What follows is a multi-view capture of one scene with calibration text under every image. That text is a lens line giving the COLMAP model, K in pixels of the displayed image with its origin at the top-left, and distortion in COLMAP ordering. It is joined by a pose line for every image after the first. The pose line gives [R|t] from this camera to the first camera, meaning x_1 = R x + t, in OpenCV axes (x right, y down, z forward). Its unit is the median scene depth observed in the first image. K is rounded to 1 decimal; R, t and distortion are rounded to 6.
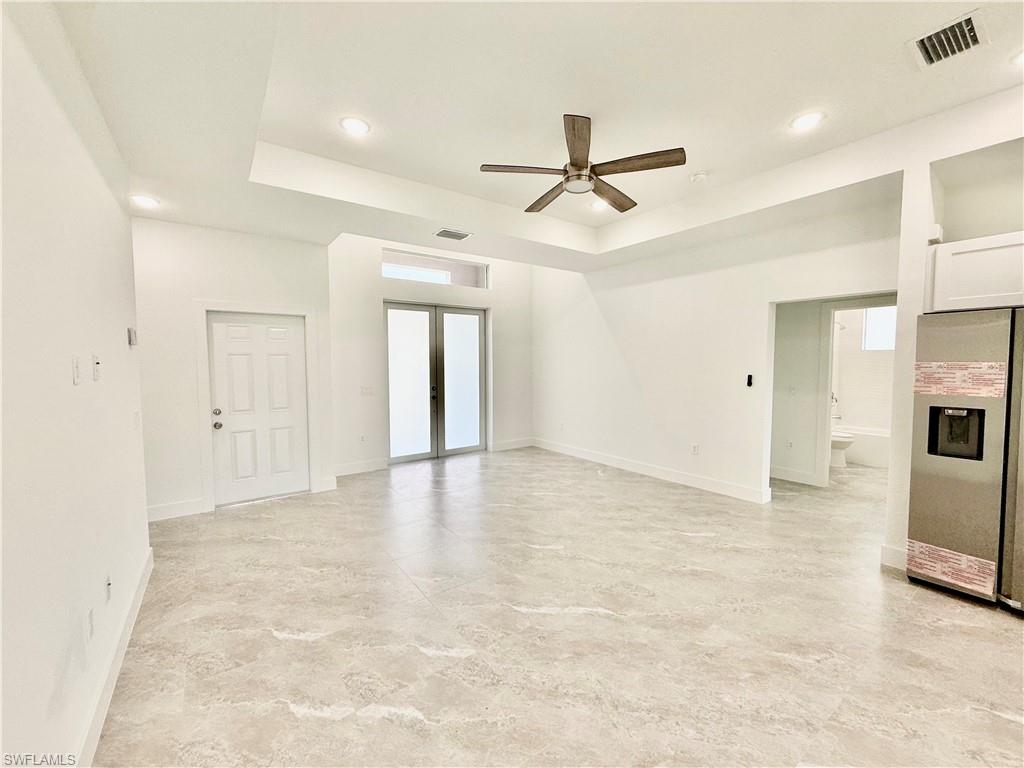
lens RADIAL K [[408.8, 0, 509.6], [0, 408.8, 383.0], [0, 0, 1]] dist [-0.000244, 0.000293]
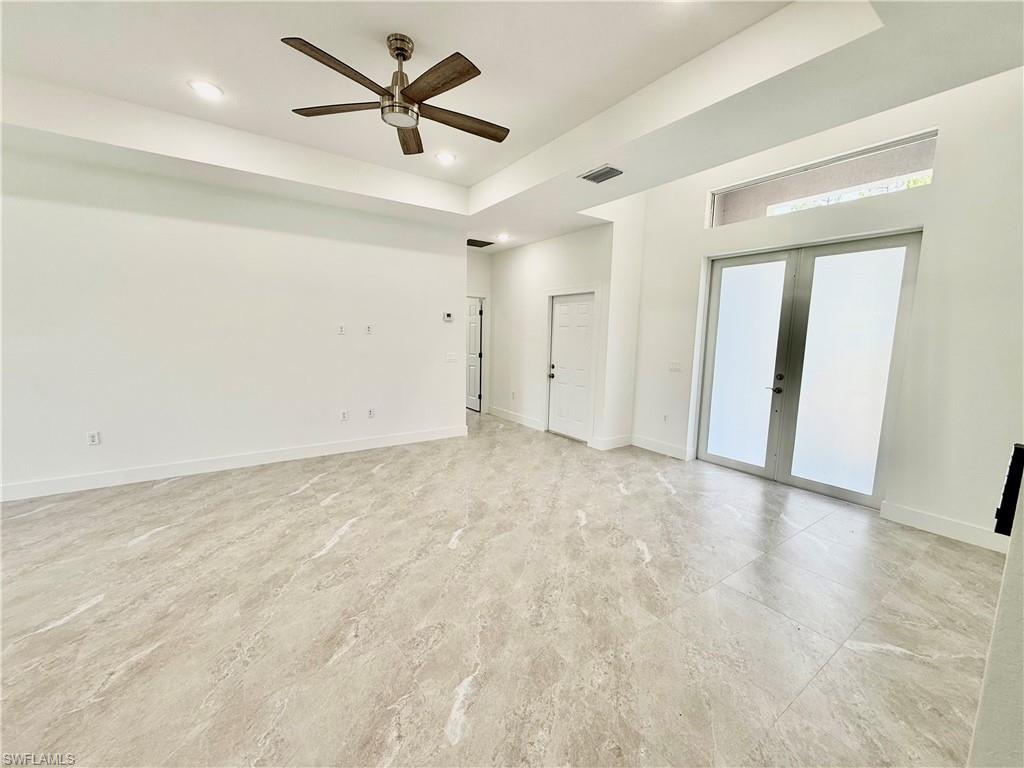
lens RADIAL K [[407.1, 0, 512.0], [0, 407.1, 384.0], [0, 0, 1]] dist [-0.000272, 0.000361]
pose [[-0.017685, 0.129232, -0.991457, 1.189296], [-0.073527, 0.988759, 0.130191, -0.073168], [0.997136, 0.075201, -0.007984, 1.417845]]
